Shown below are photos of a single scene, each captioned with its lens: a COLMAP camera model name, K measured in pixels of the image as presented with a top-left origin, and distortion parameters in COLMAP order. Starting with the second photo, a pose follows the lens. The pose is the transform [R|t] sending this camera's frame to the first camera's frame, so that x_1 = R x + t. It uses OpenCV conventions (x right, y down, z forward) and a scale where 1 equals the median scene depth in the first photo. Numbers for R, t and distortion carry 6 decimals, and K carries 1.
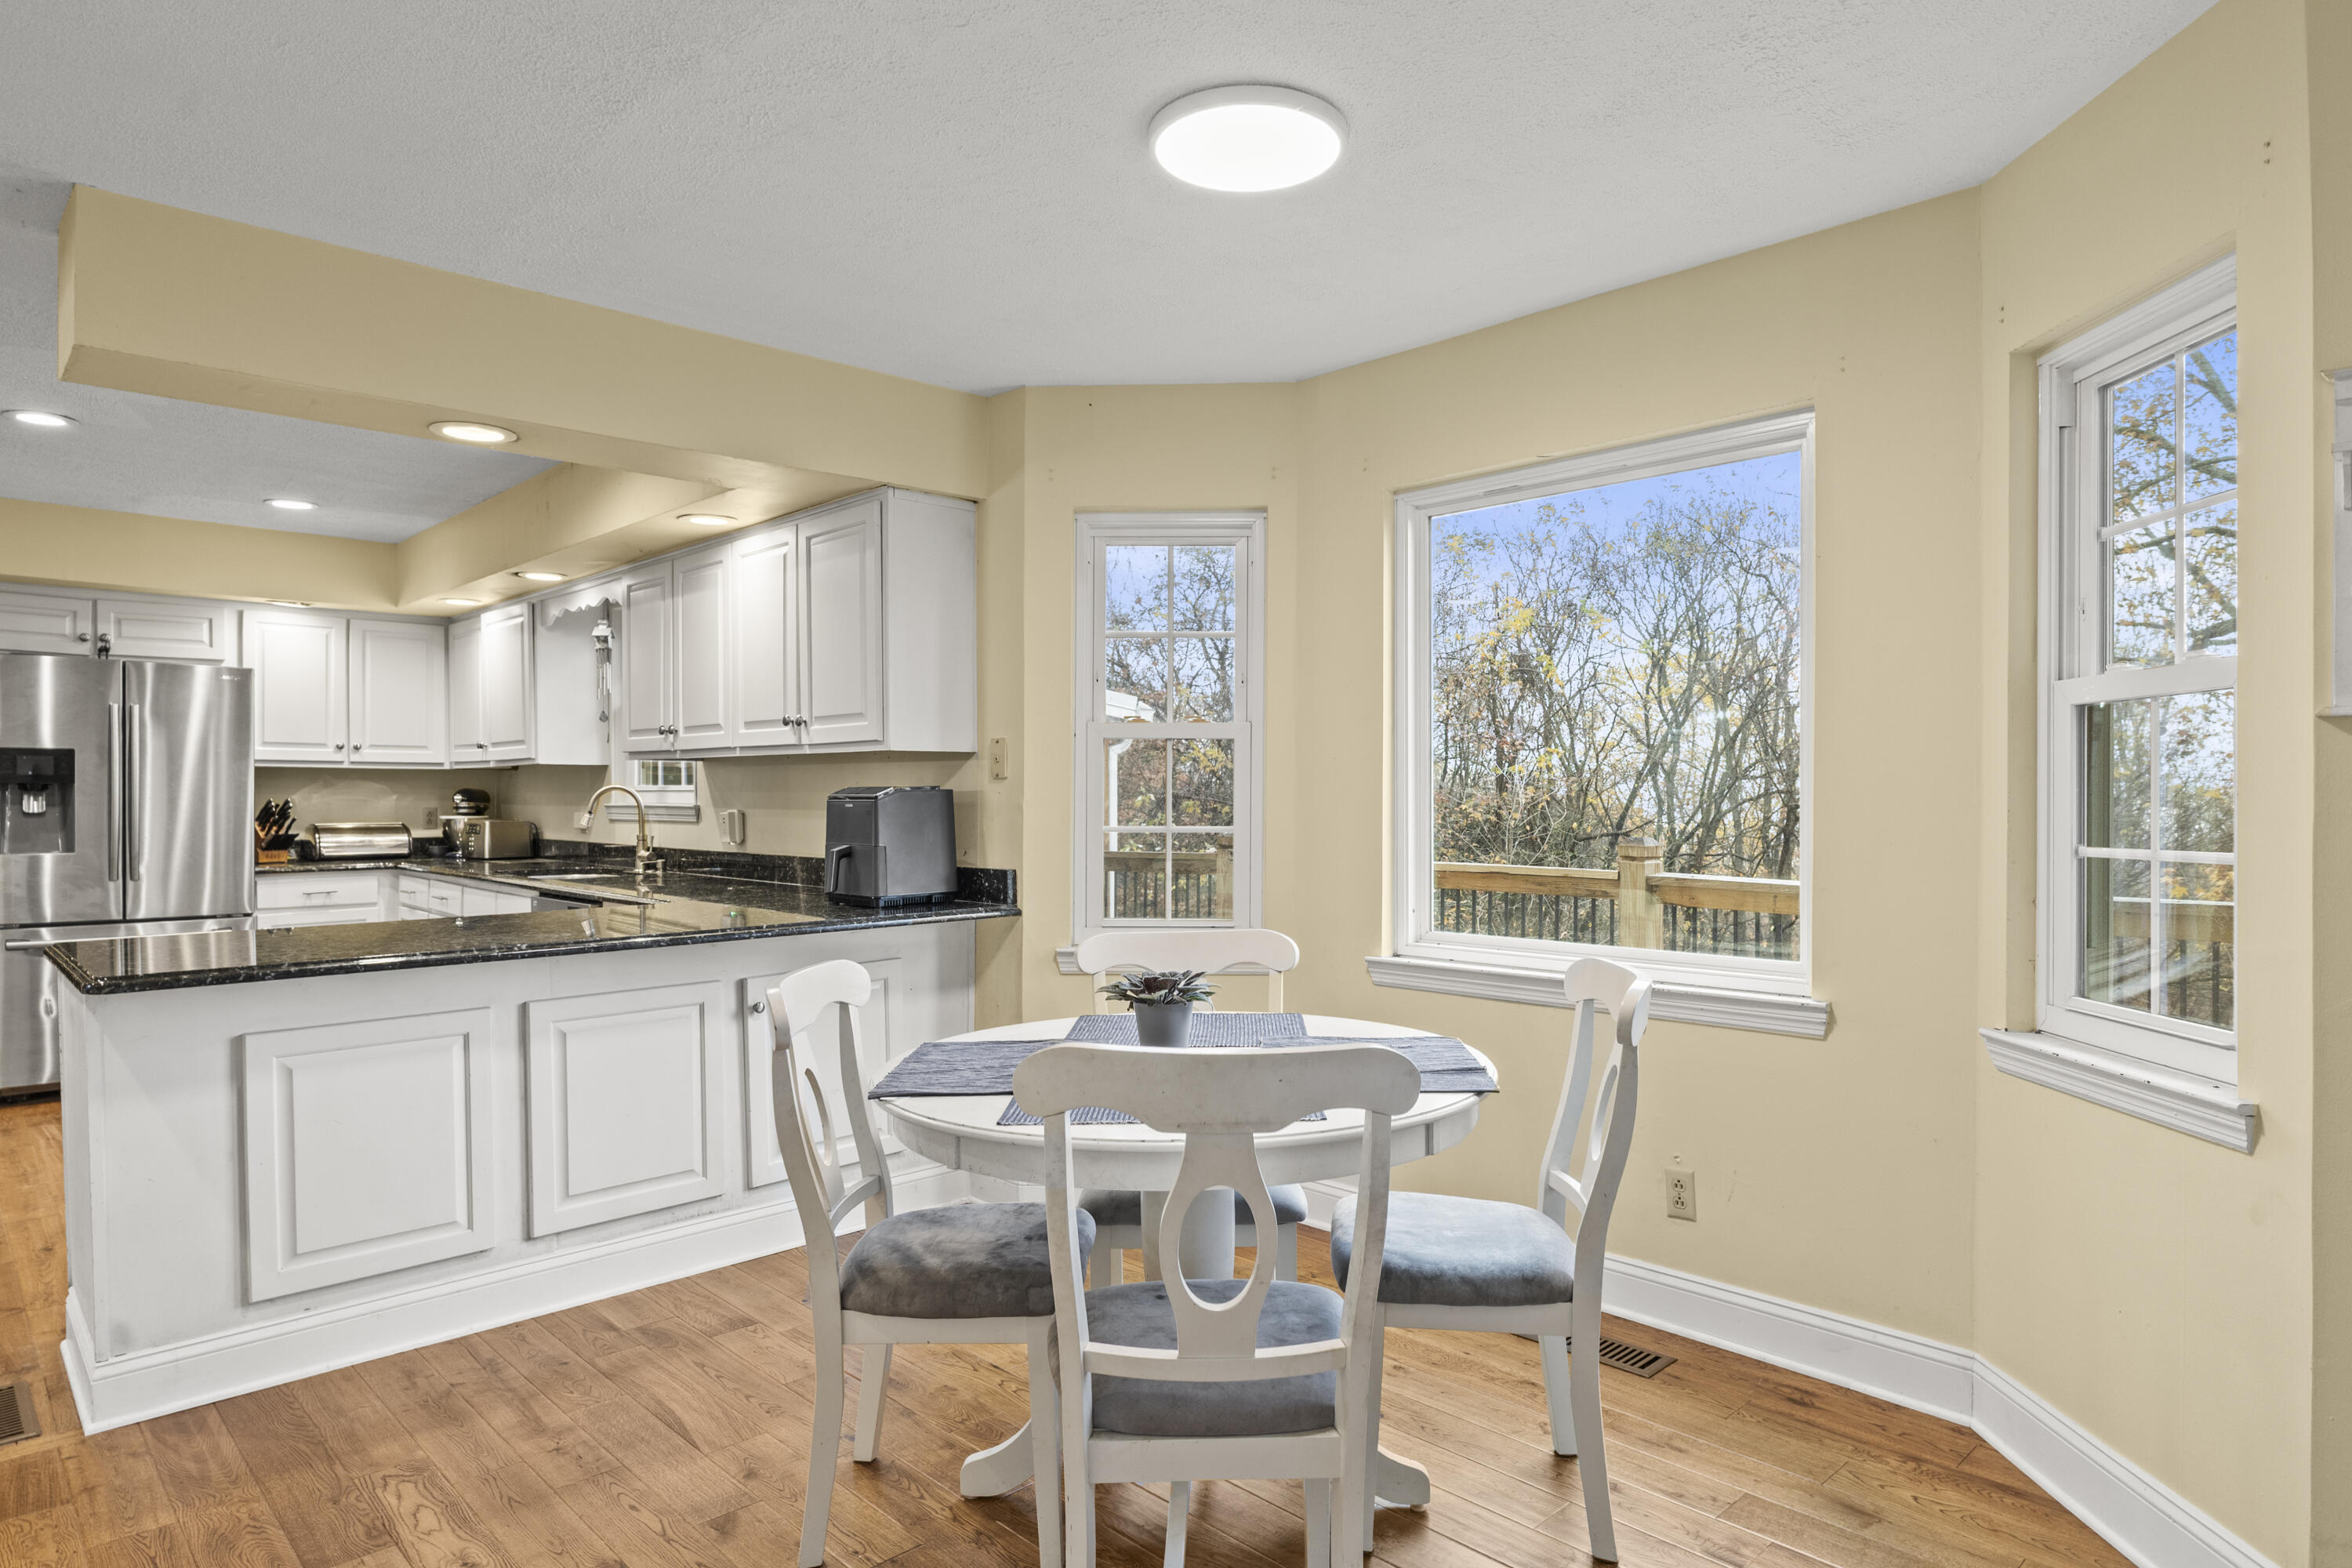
lens RADIAL K [[1351.3, 0, 1176.0], [0, 1351.3, 784.0], [0, 0, 1]] dist [-0.000385, -0.000058]
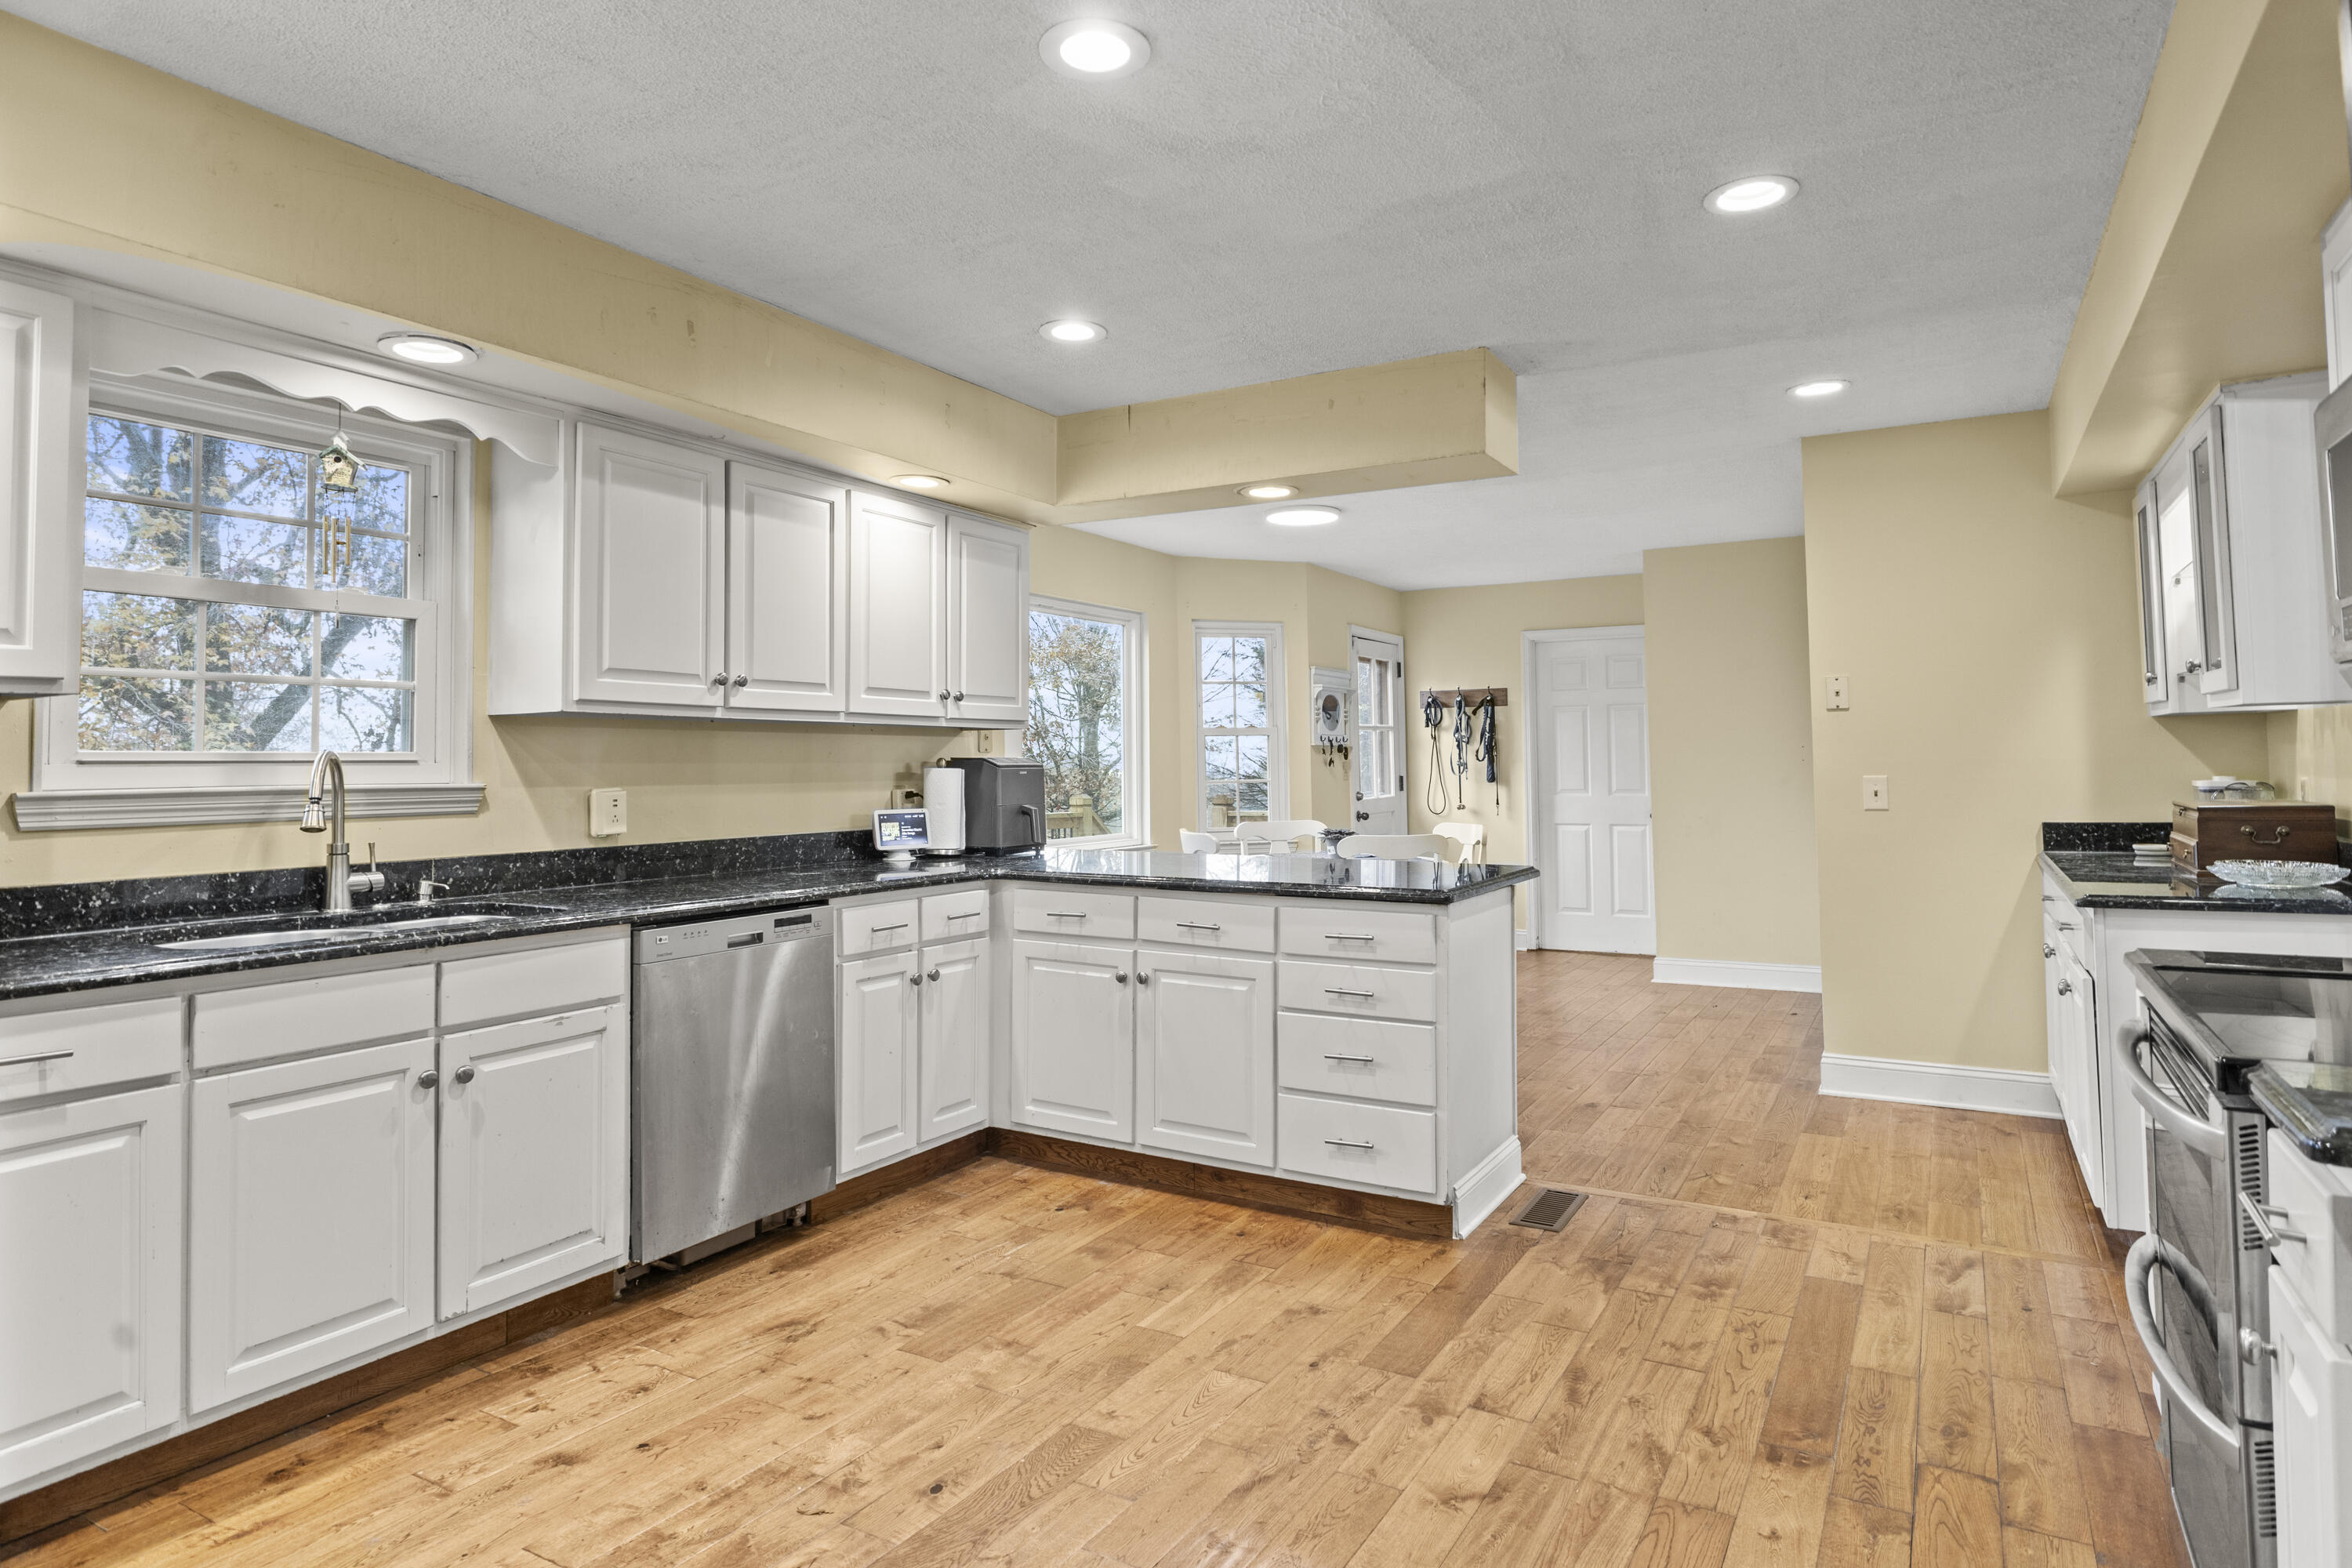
lens RADIAL K [[1324.8, 0, 1176.9], [0, 1324.8, 713.1], [0, 0, 1]] dist [-0.001186, -0.000264]
pose [[-0.273234, 0.040389, 0.961099, -0.918702], [0.002246, 0.999142, -0.041349, 0.007697], [-0.961945, -0.009139, -0.273091, 0.764718]]
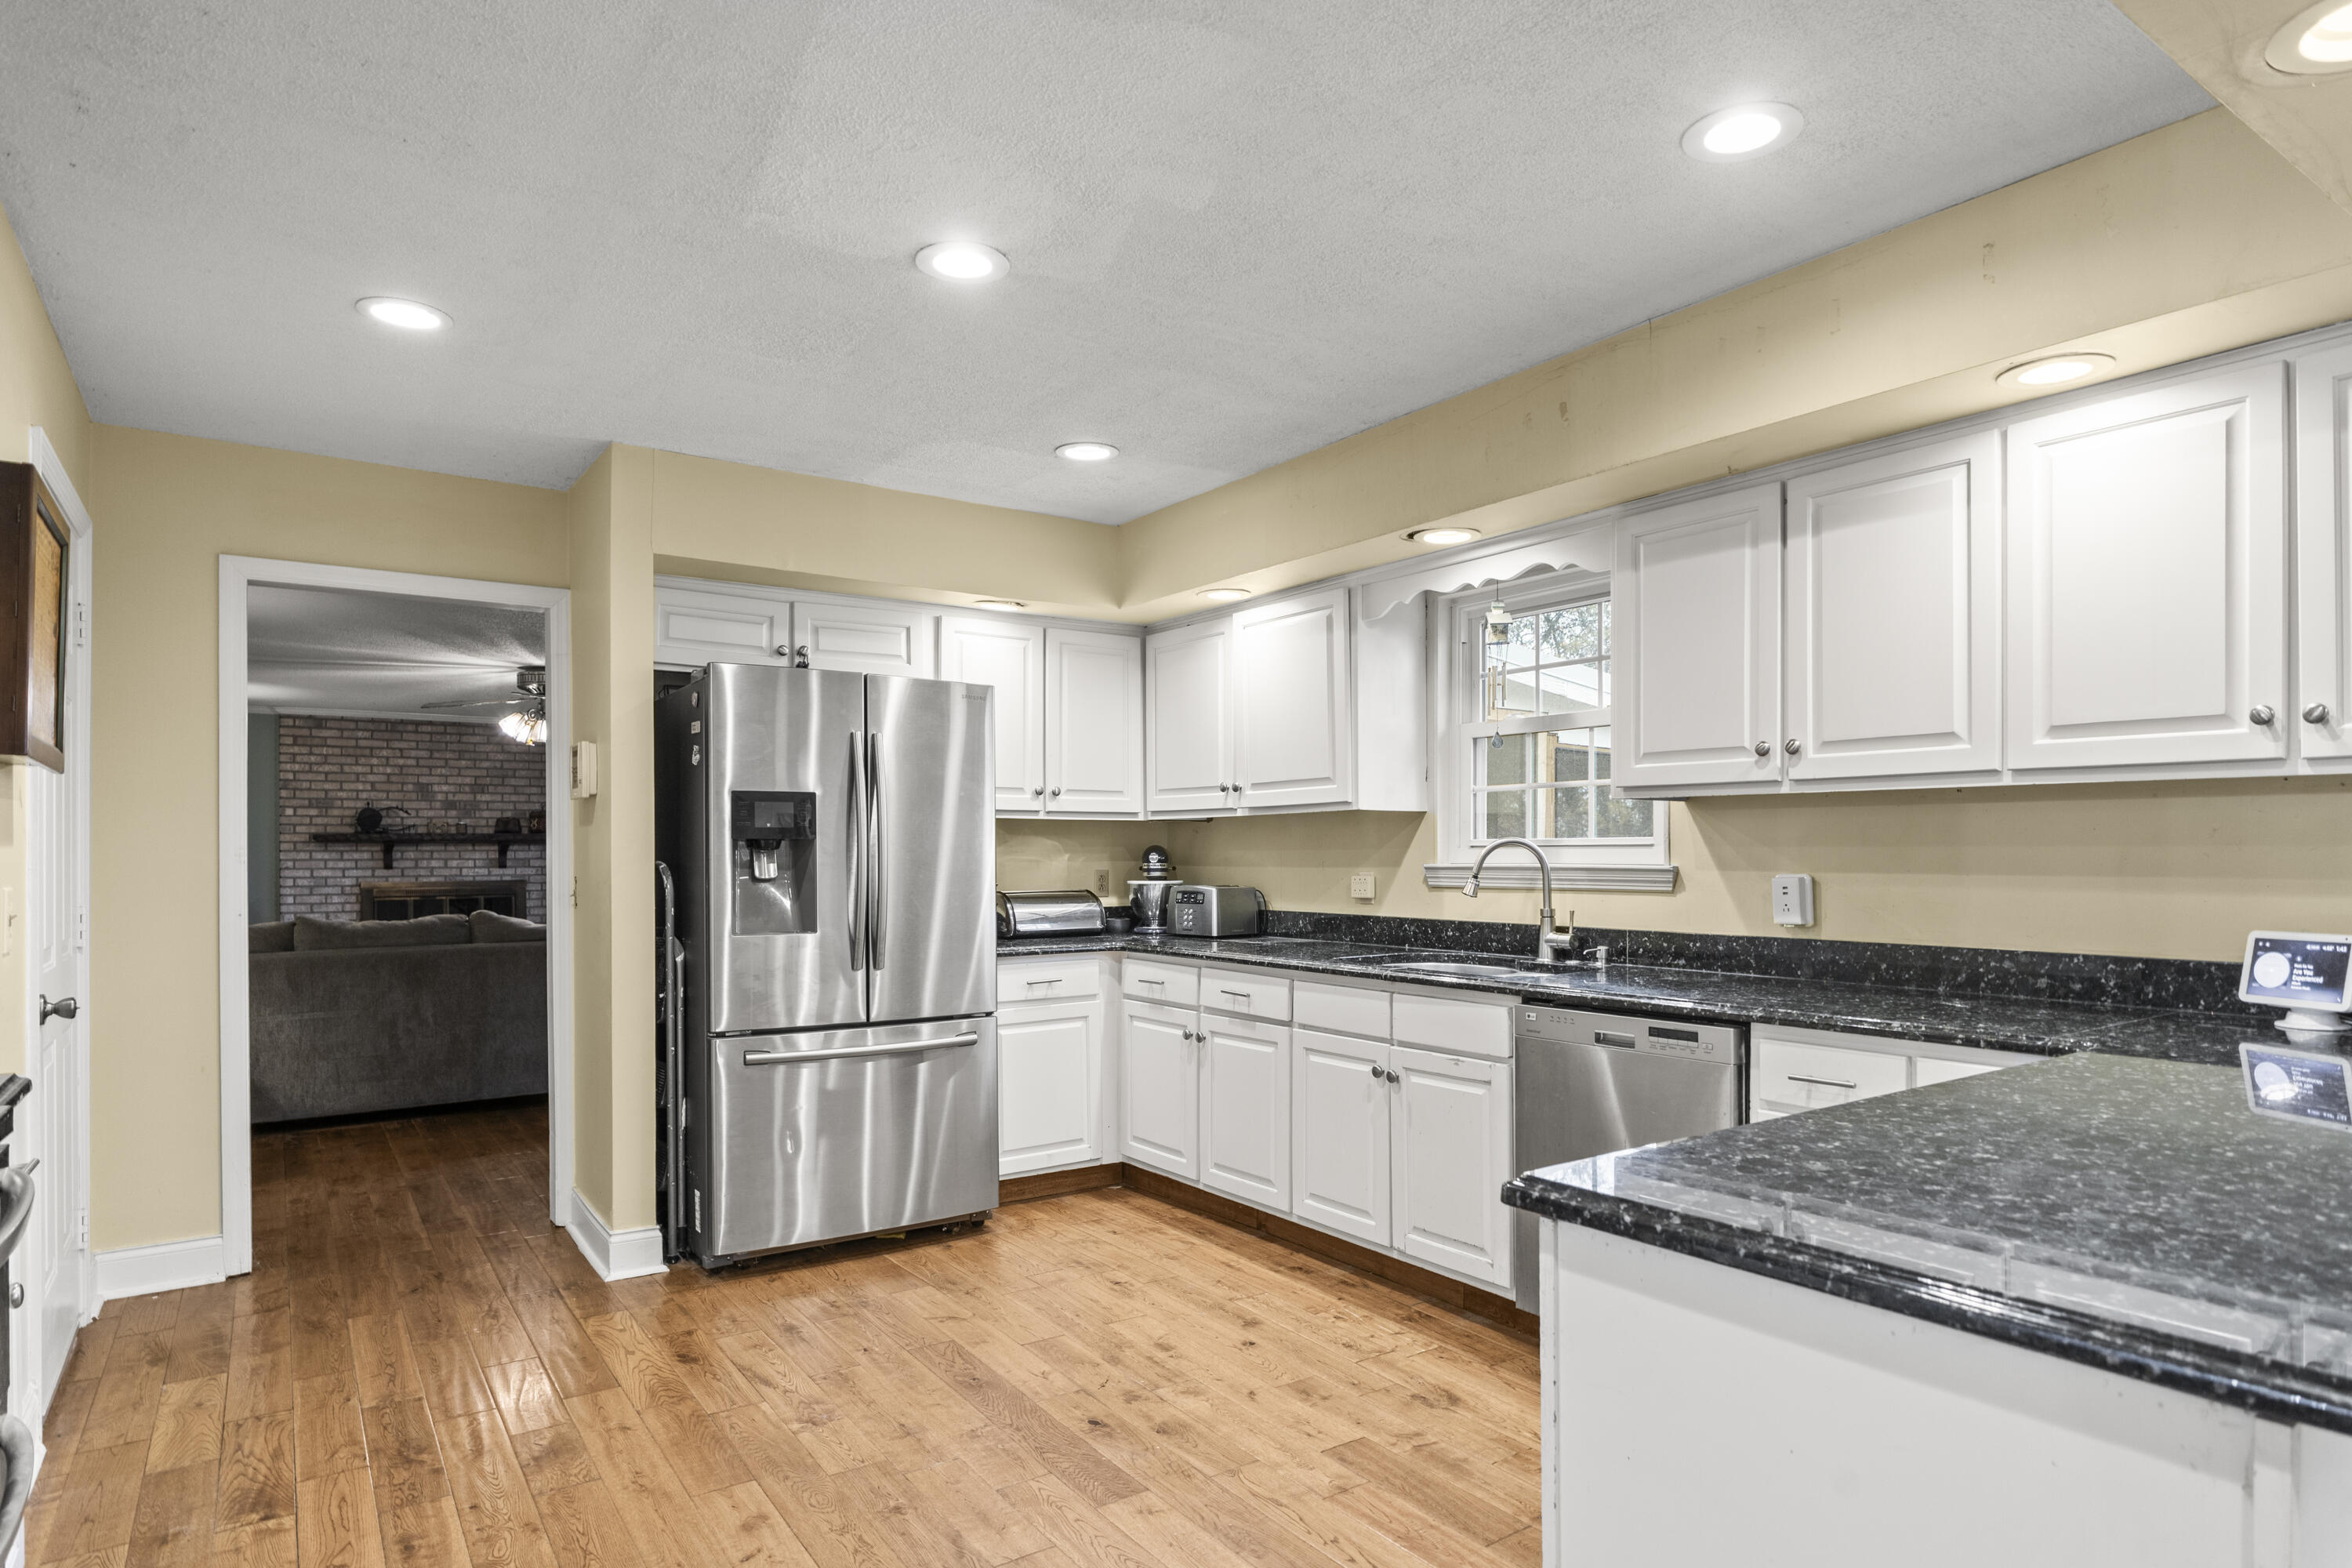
lens RADIAL K [[1316.7, 0, 1177.3], [0, 1316.7, 851.6], [0, 0, 1]] dist [-0.004219, -0.001027]
pose [[0.986780, -0.003568, -0.162027, -0.439013], [0.004774, 0.999964, 0.007056, 0.002007], [0.161996, -0.007736, 0.986761, 0.278284]]
